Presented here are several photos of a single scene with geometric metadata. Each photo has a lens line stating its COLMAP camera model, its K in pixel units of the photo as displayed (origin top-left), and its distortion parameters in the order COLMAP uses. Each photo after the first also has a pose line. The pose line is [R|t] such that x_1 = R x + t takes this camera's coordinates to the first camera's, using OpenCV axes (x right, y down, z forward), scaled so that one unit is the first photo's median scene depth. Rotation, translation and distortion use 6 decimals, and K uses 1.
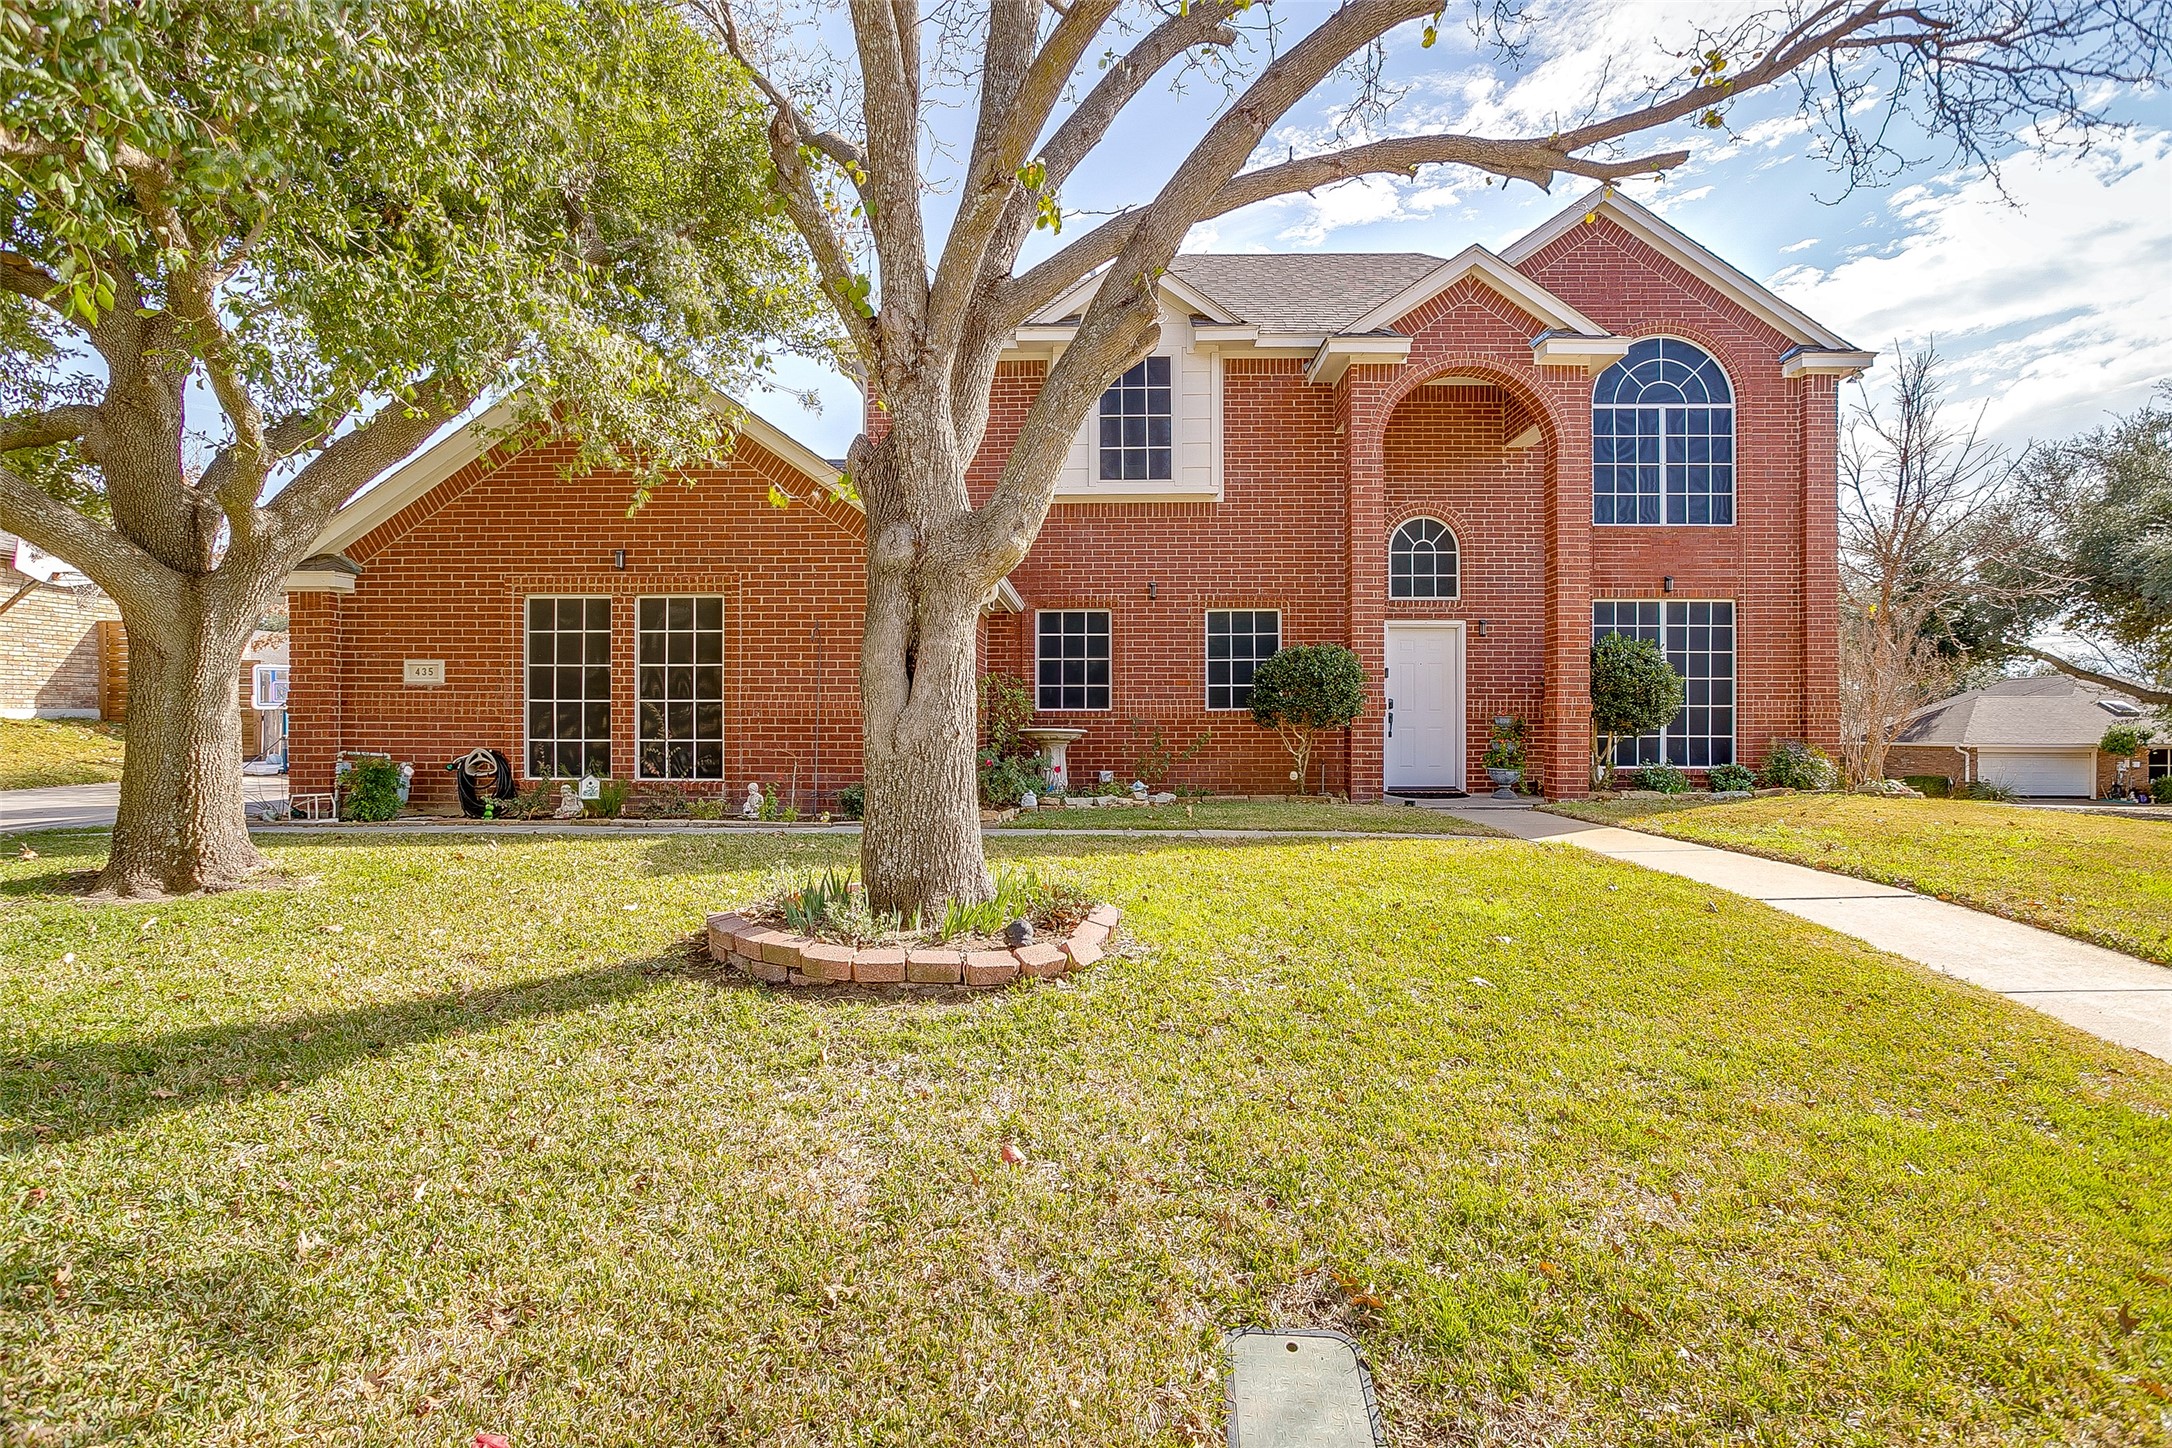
lens RADIAL K [[1054.0, 0, 1079.0], [0, 1054.0, 729.4], [0, 0, 1]] dist [-0.061410, 0.032400]
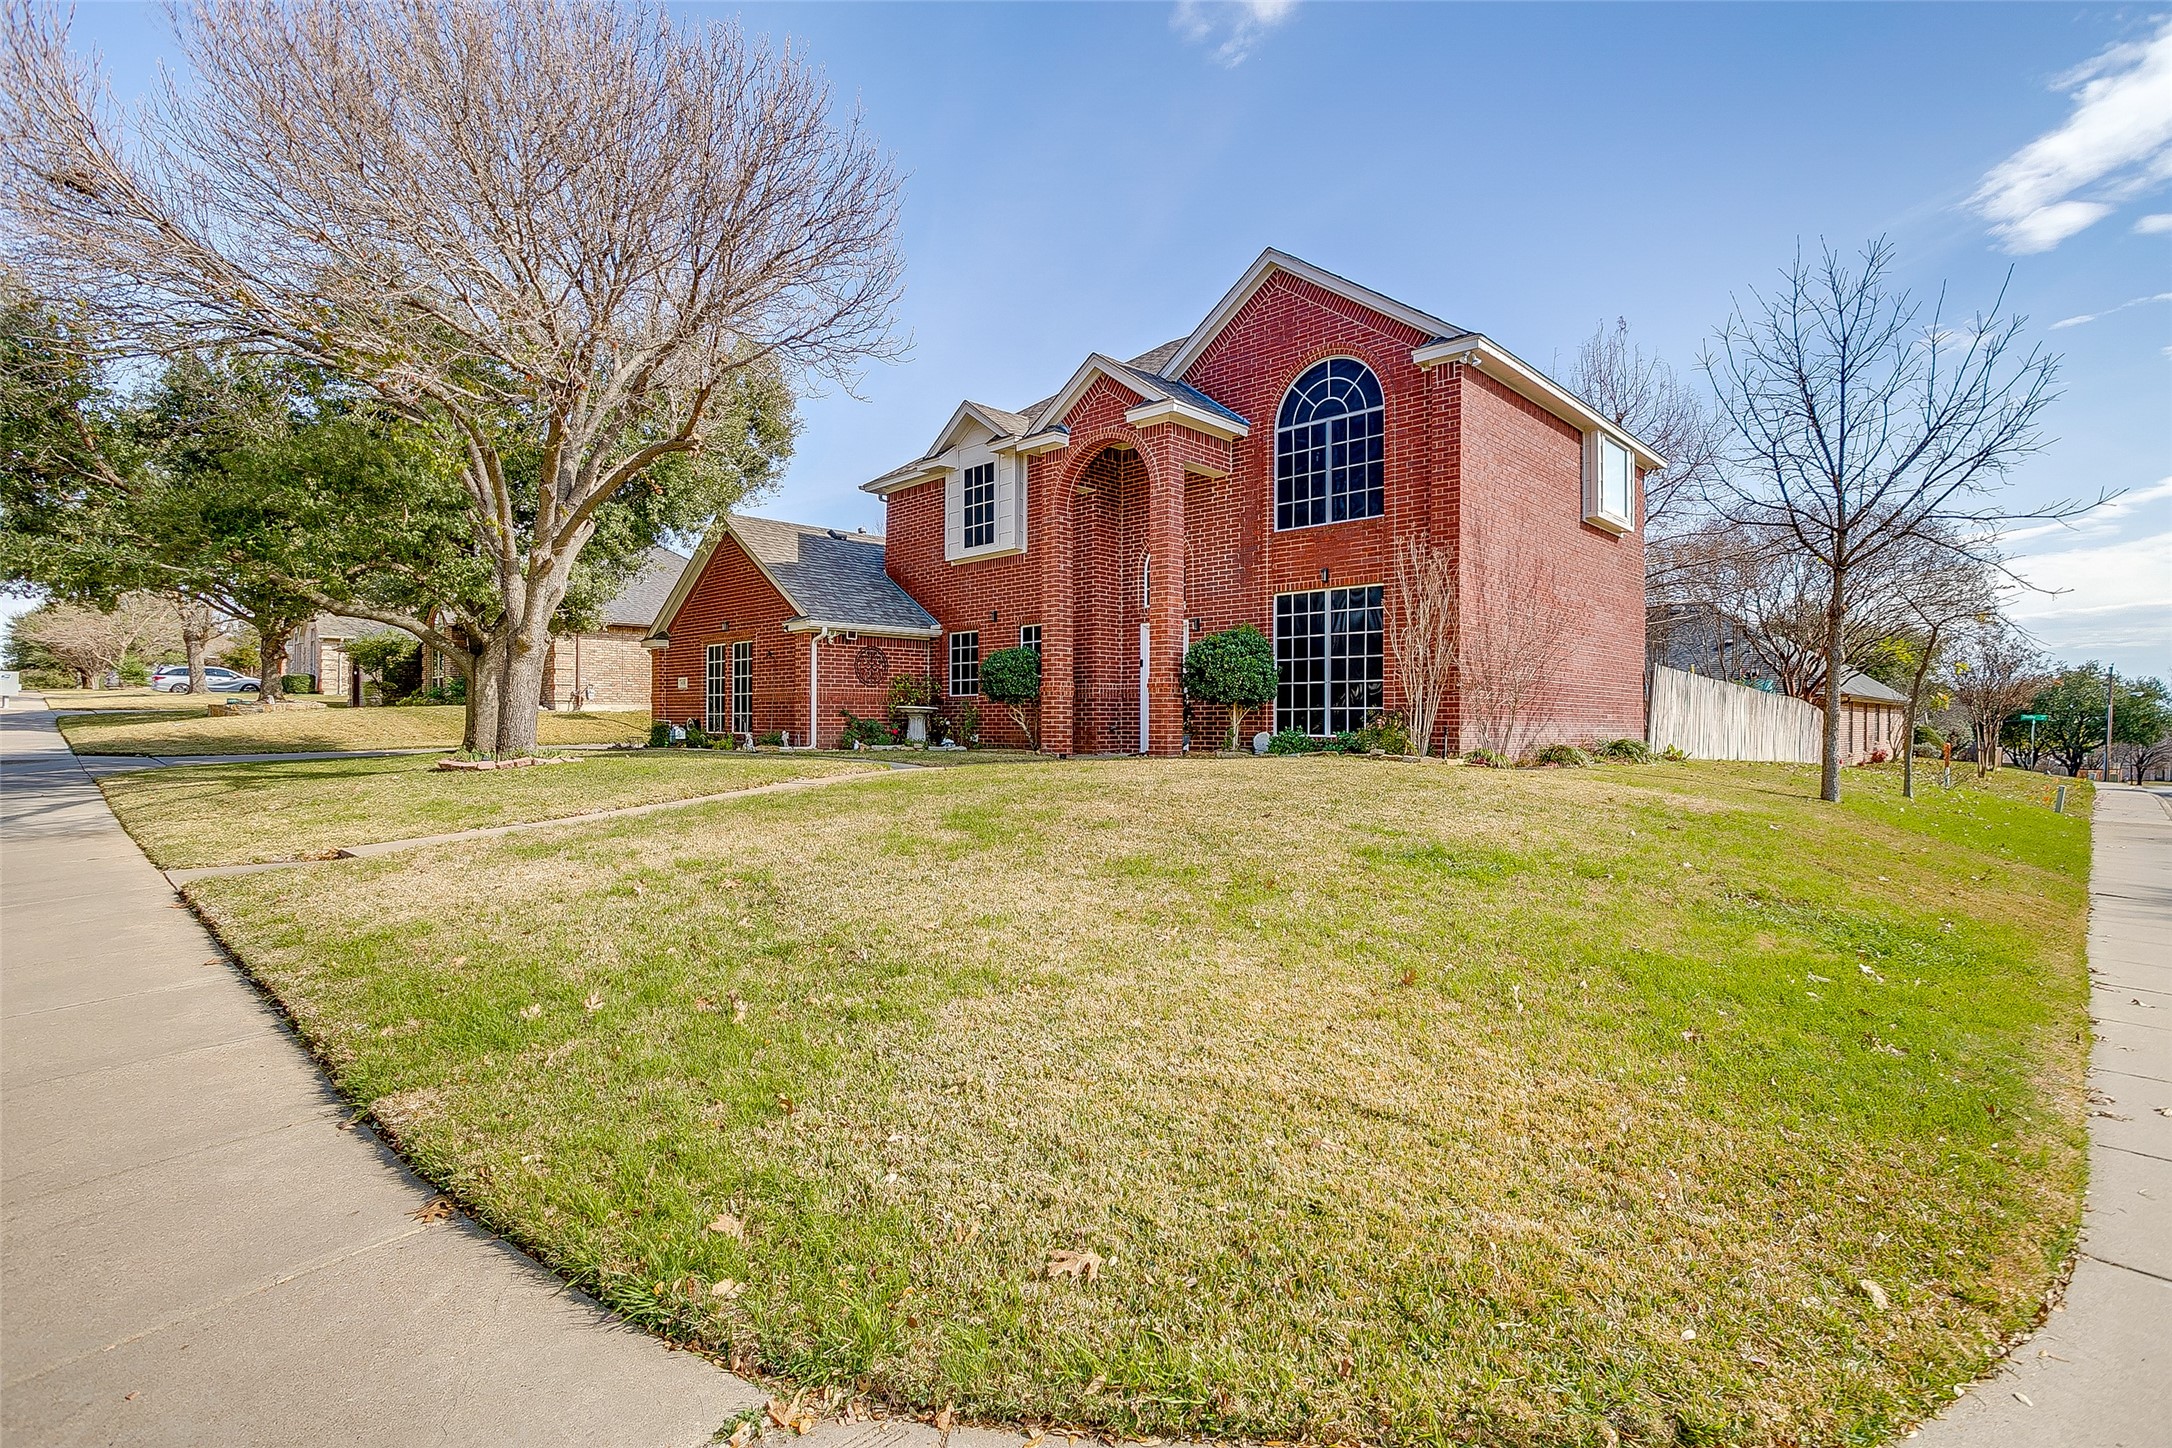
lens RADIAL K [[1027.0, 0, 1086.0], [0, 1027.0, 724.0], [0, 0, 1]] dist [-0.072478, -0.000061]
pose [[0.743076, -0.001069, -0.669206, 1.234254], [-0.003766, 0.999976, -0.005779, 0.034050], [0.669197, 0.006814, 0.743054, -0.011869]]
